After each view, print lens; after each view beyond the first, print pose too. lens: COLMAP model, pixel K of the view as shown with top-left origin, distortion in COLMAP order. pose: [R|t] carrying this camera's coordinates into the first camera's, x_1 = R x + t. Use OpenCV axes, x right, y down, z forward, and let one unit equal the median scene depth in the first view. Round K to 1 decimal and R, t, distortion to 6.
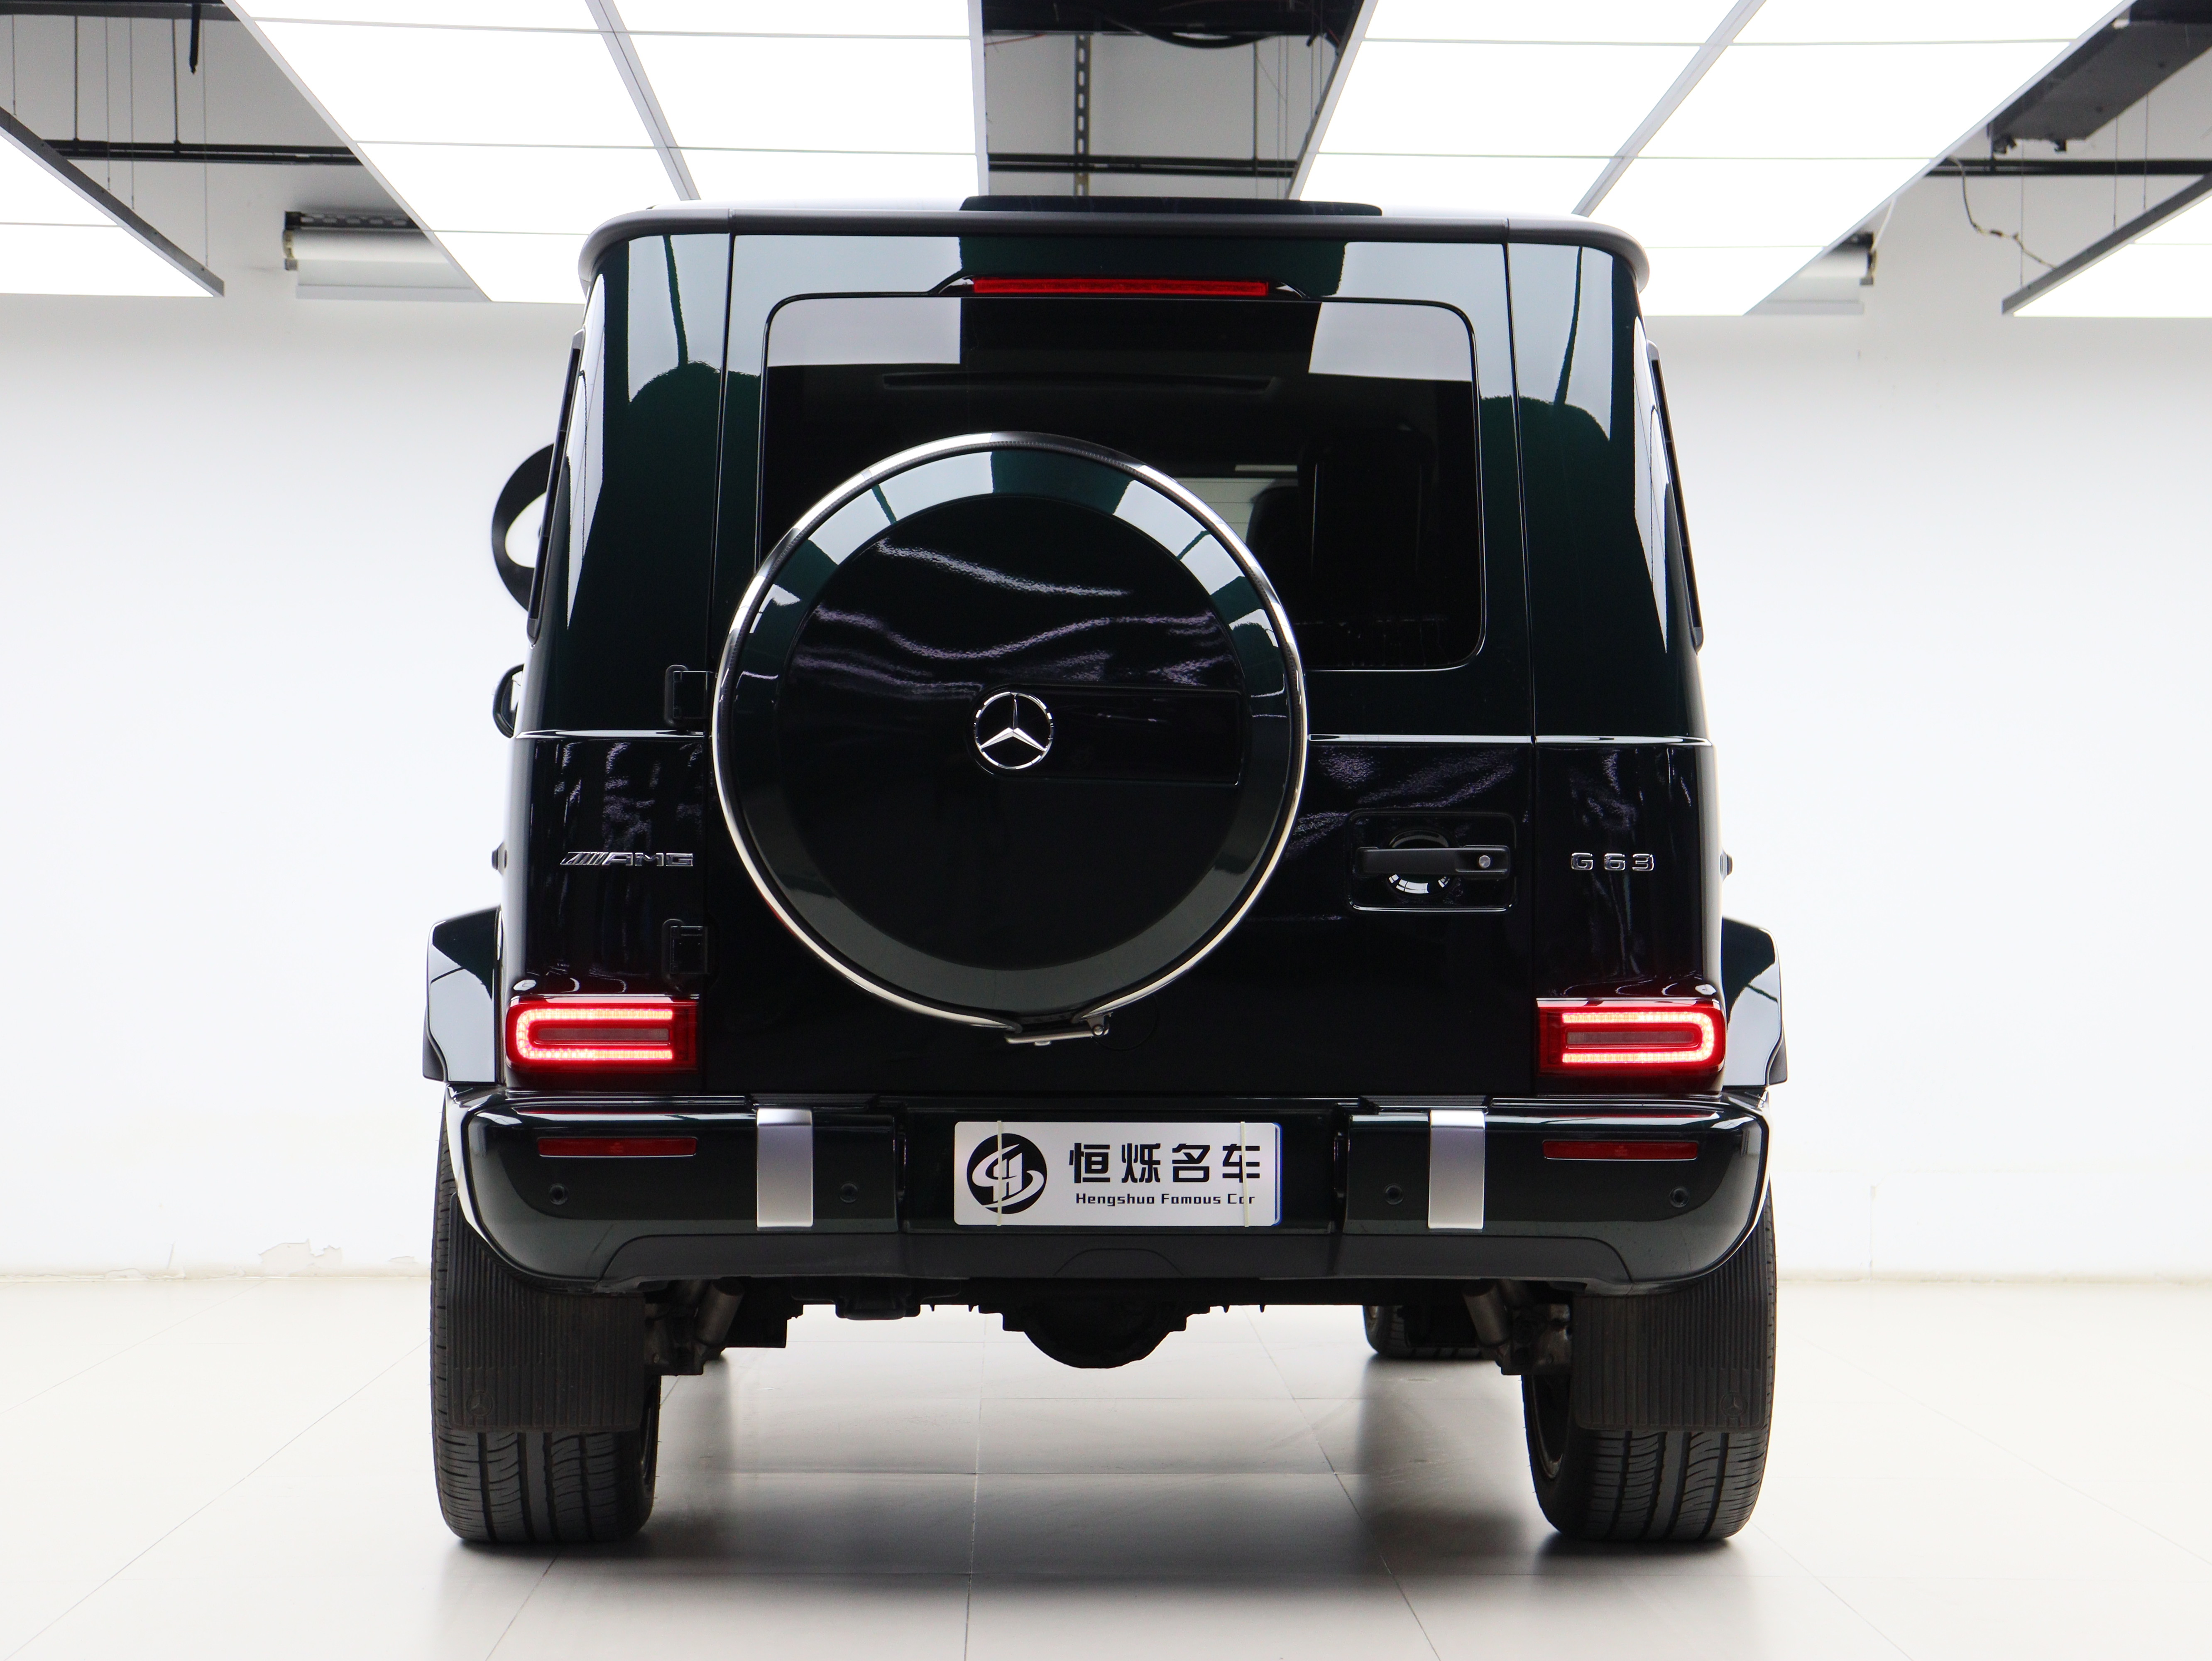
lens RADIAL K [[5054.9, 0, 1111.5], [0, 5054.9, 831.9], [0, 0, 1]] dist [0.209833, 0.000000]
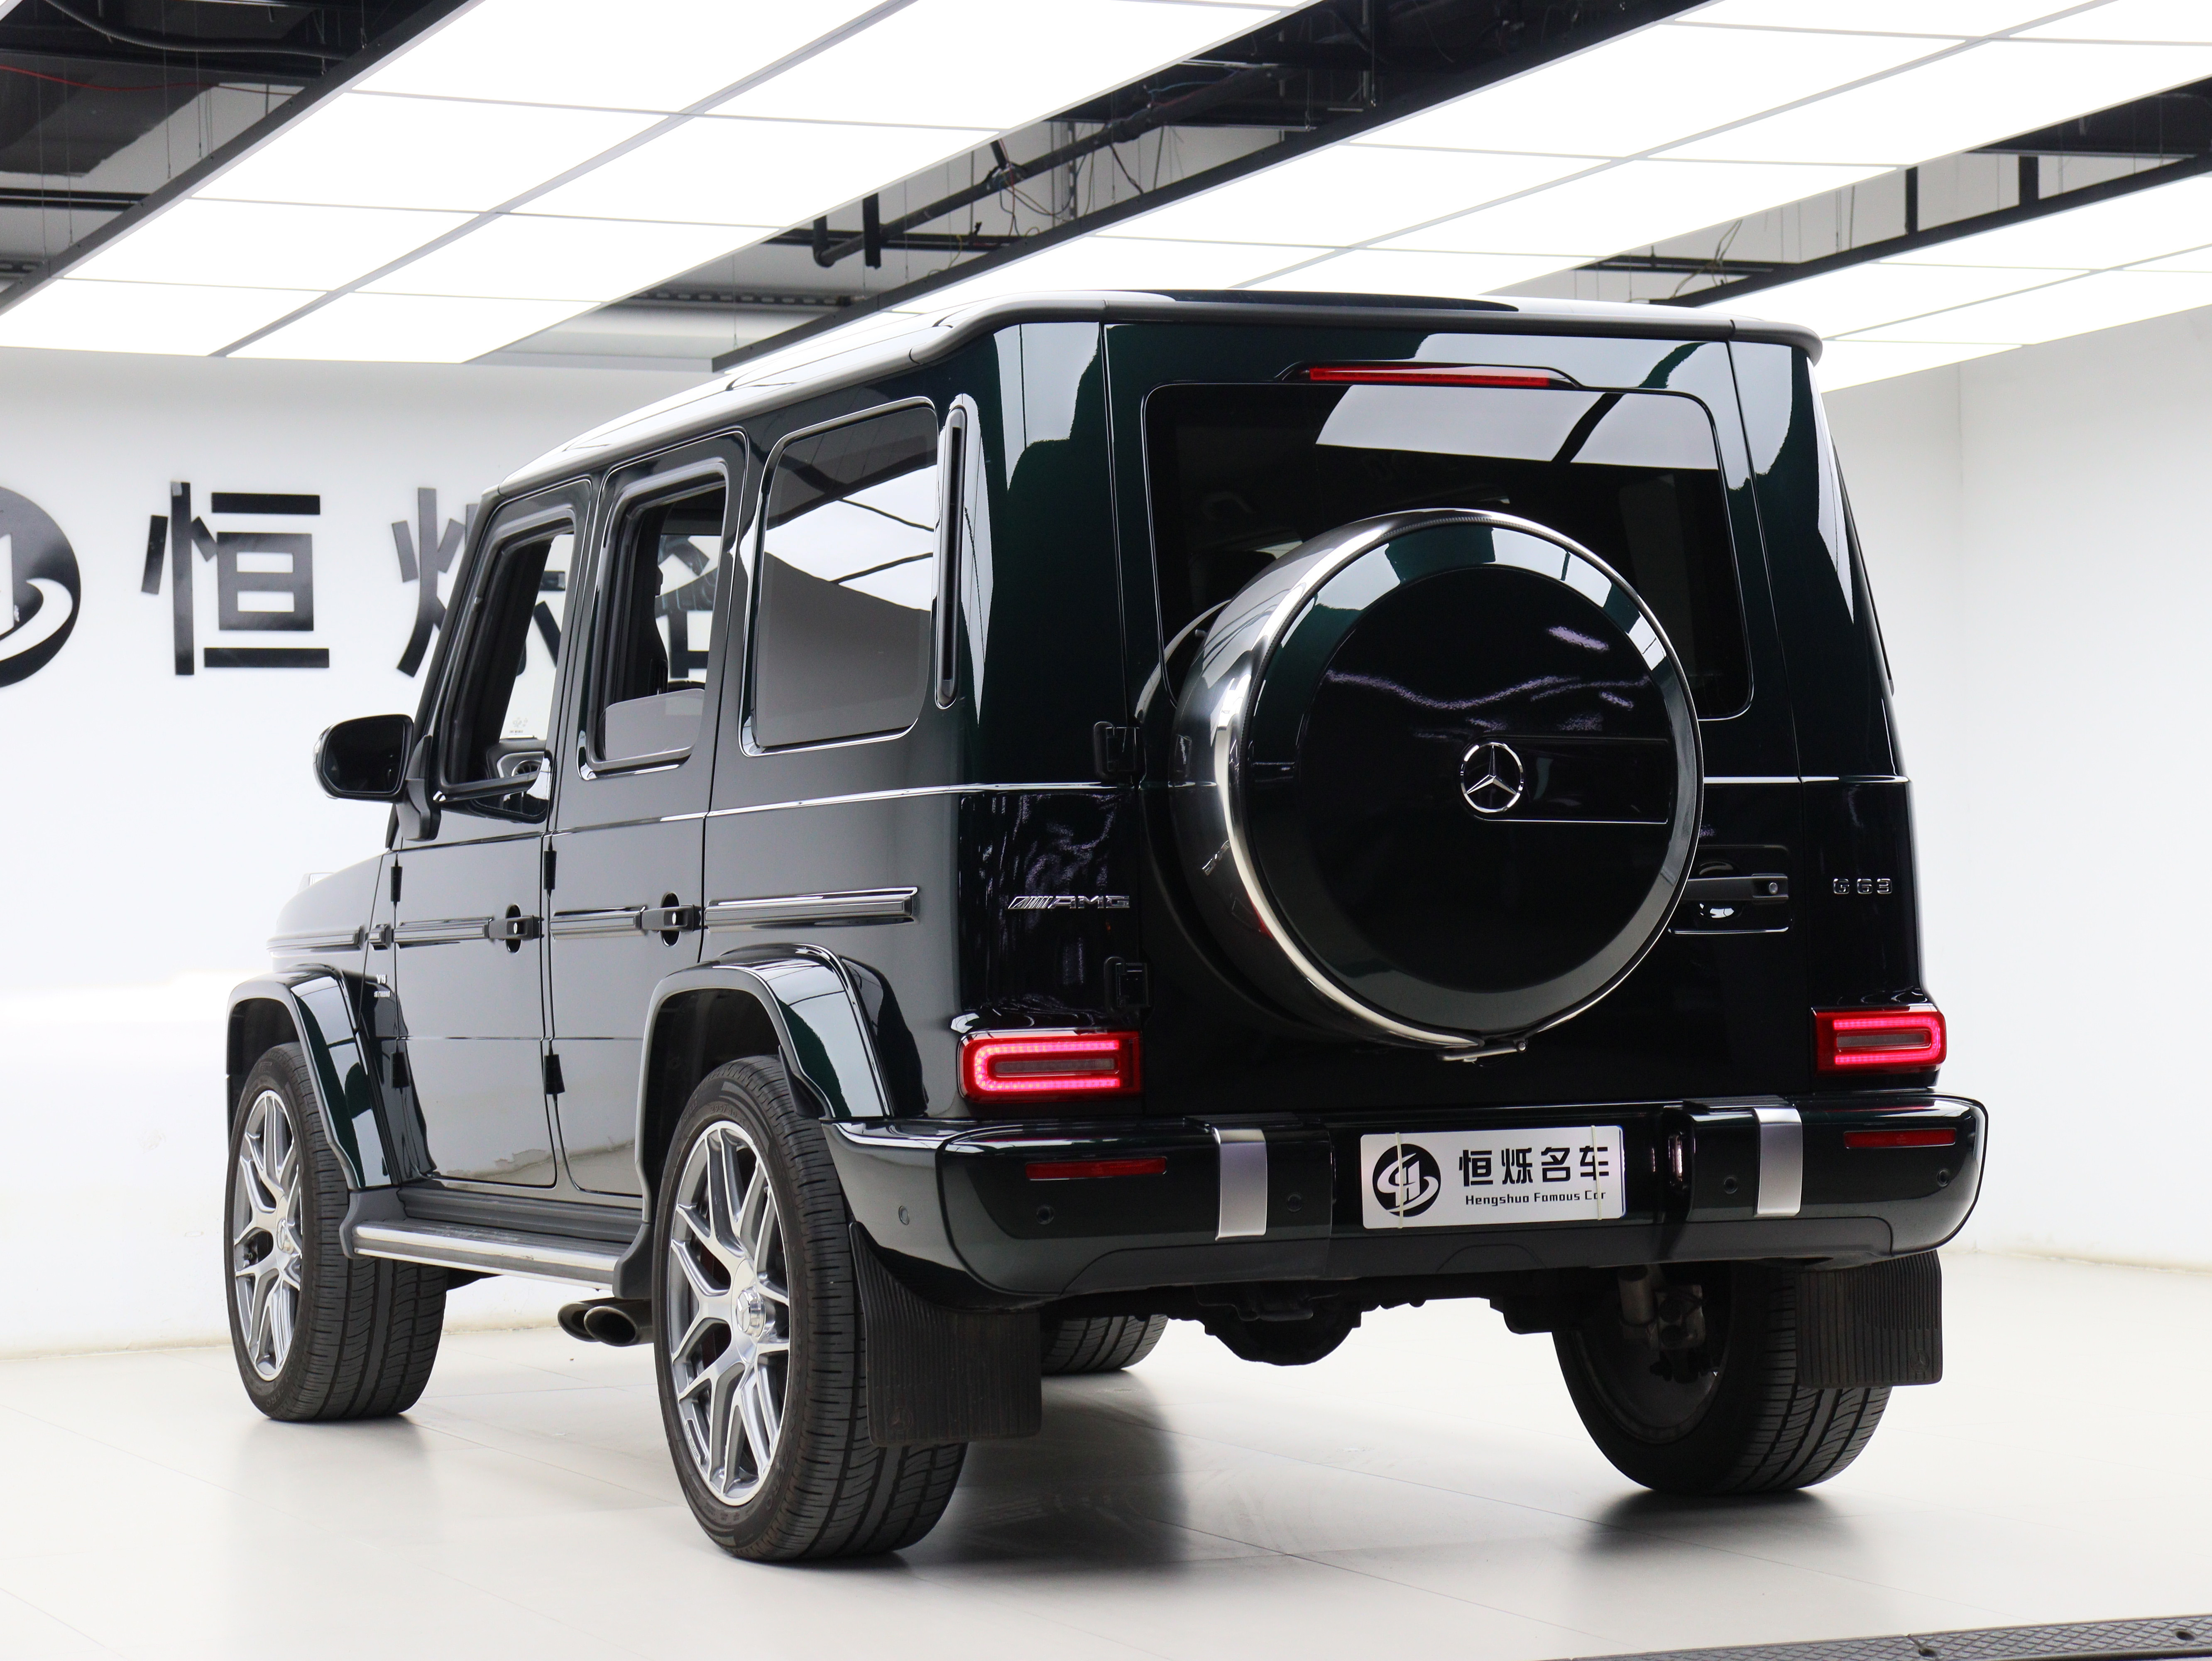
lens RADIAL K [[5219.0, 0, 1105.7], [0, 5219.0, 825.5], [0, 0, 1]] dist [0.311617, 0.000000]
pose [[0.931188, -0.016980, 0.364145, -0.494577], [0.020944, 0.999757, -0.006938, -0.003134], [-0.363938, 0.014087, 0.931317, -0.037762]]
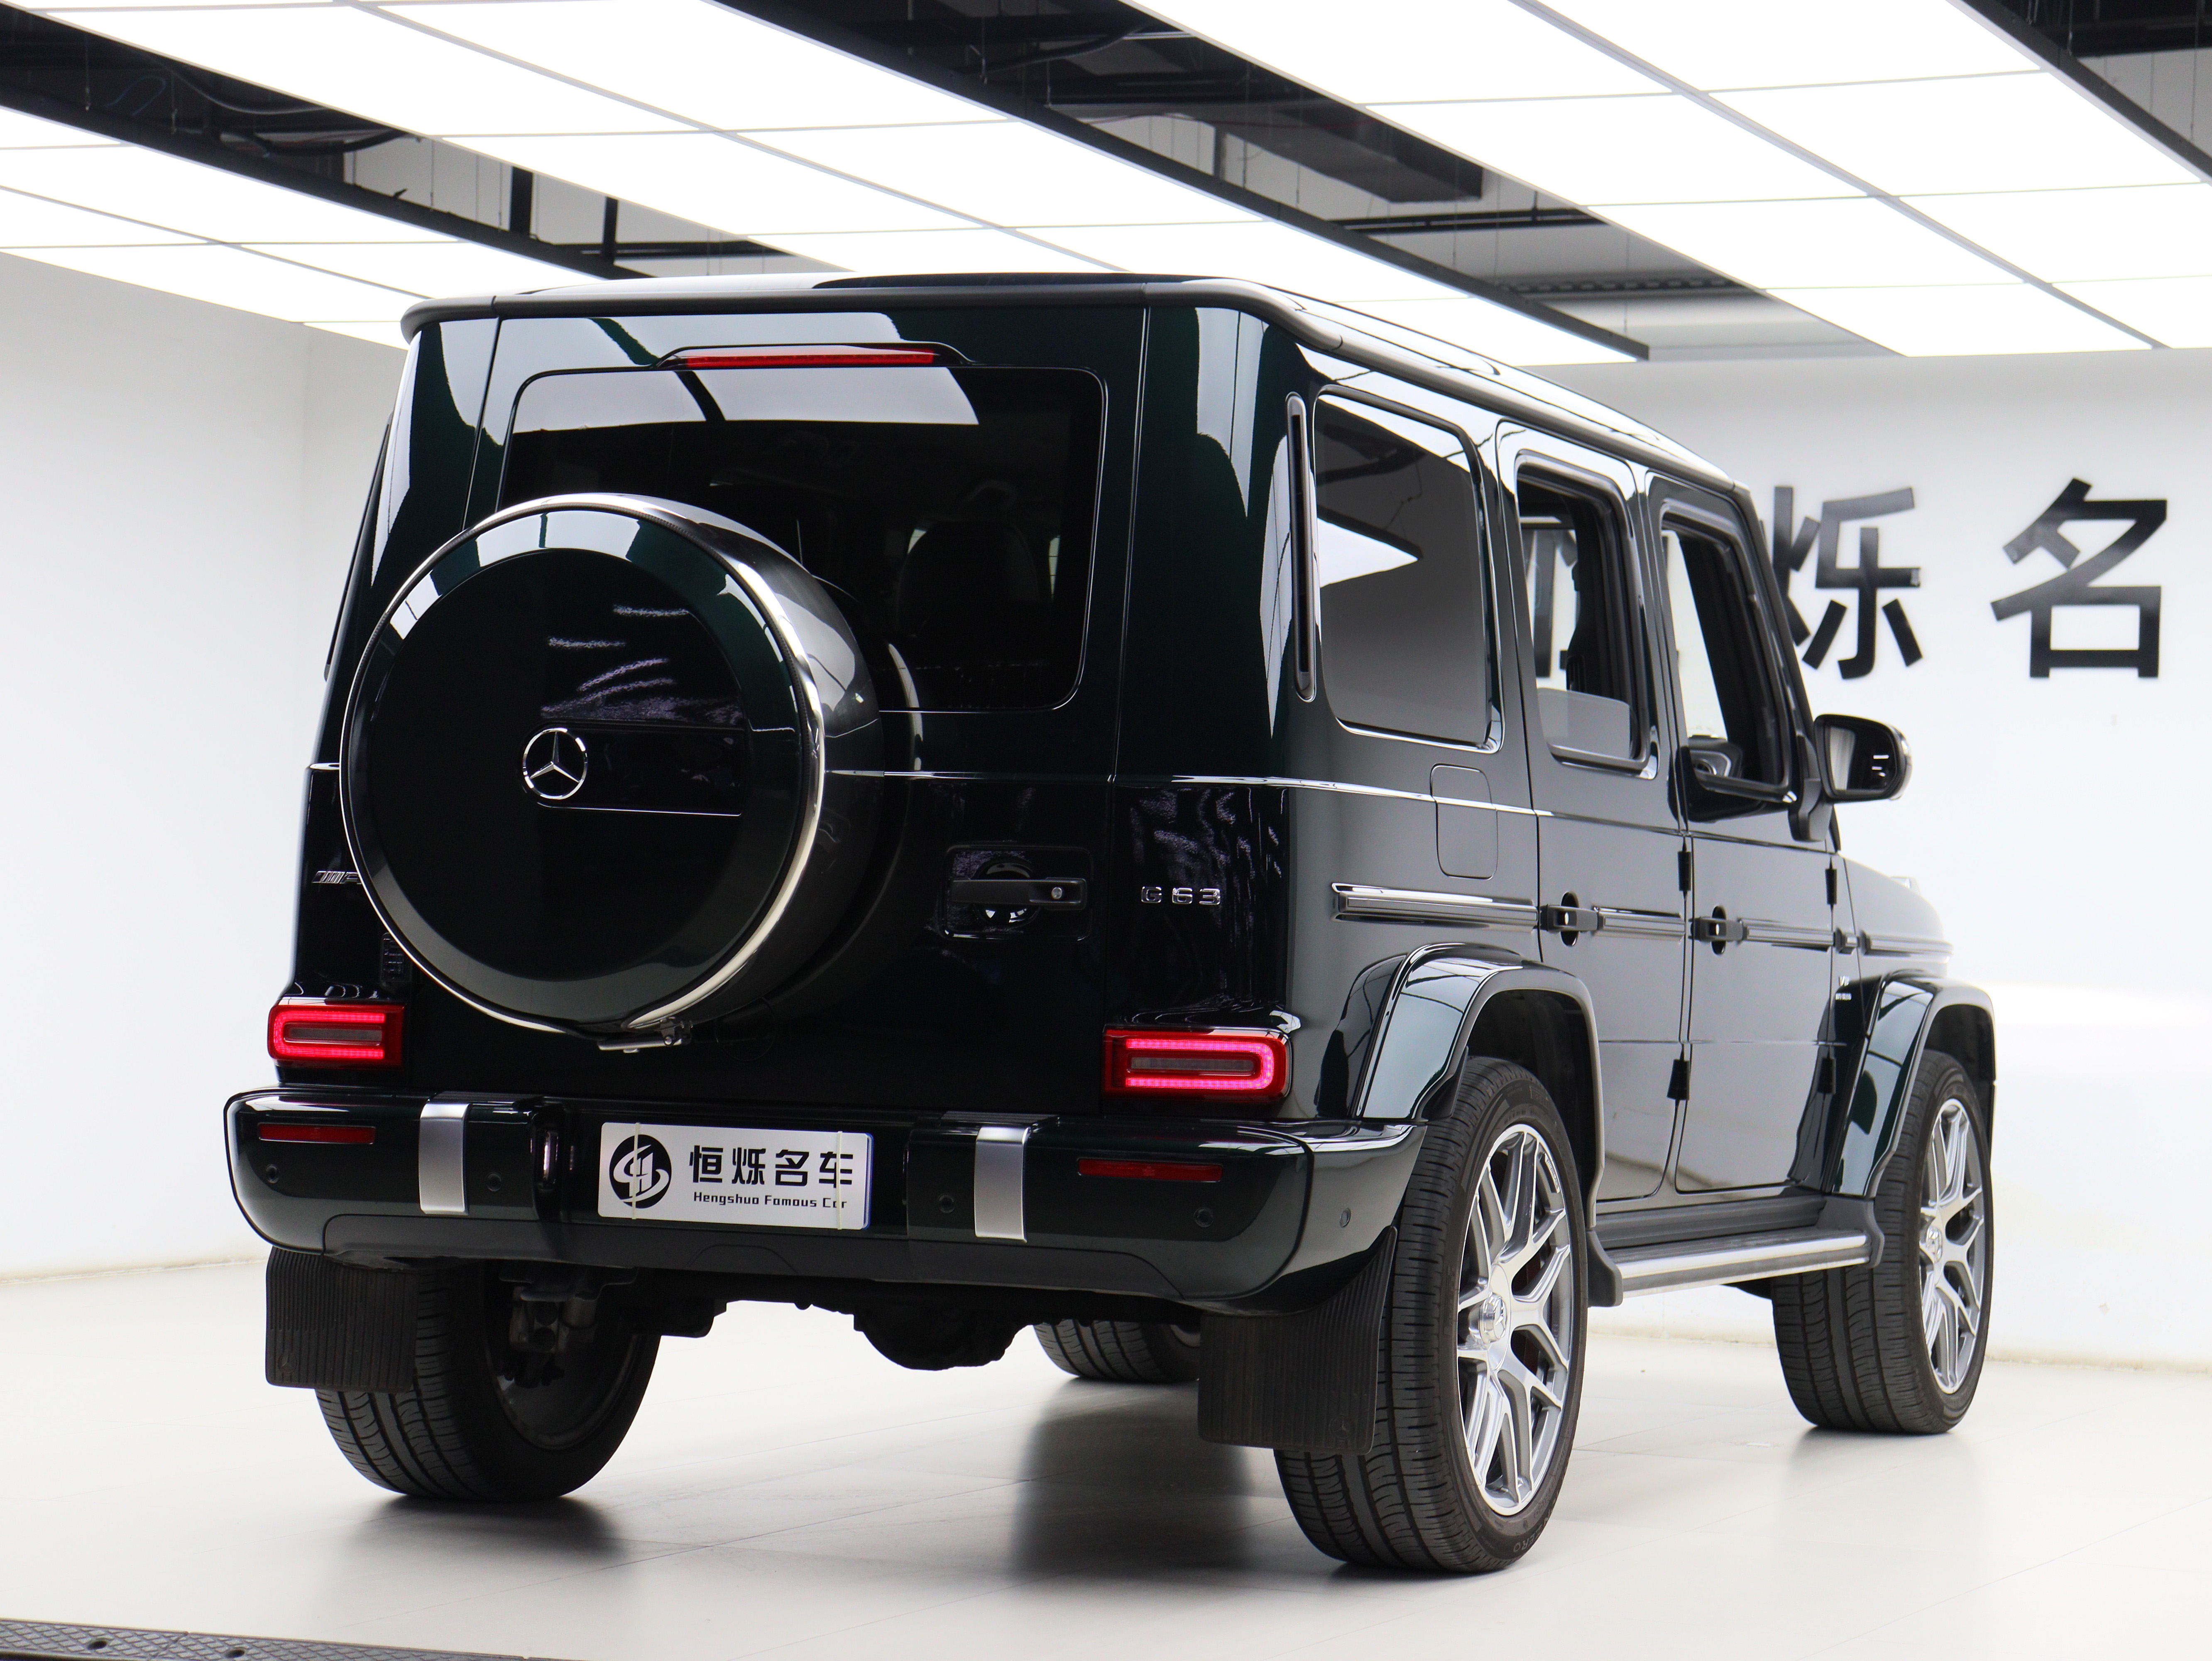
lens RADIAL K [[5275.4, 0, 1108.8], [0, 5275.4, 812.3], [0, 0, 1]] dist [0.338858, 0.000000]
pose [[0.909186, 0.010698, -0.416252, 0.545806], [-0.018179, 0.999737, -0.014012, 0.004210], [0.415993, 0.020307, 0.909141, 0.001108]]
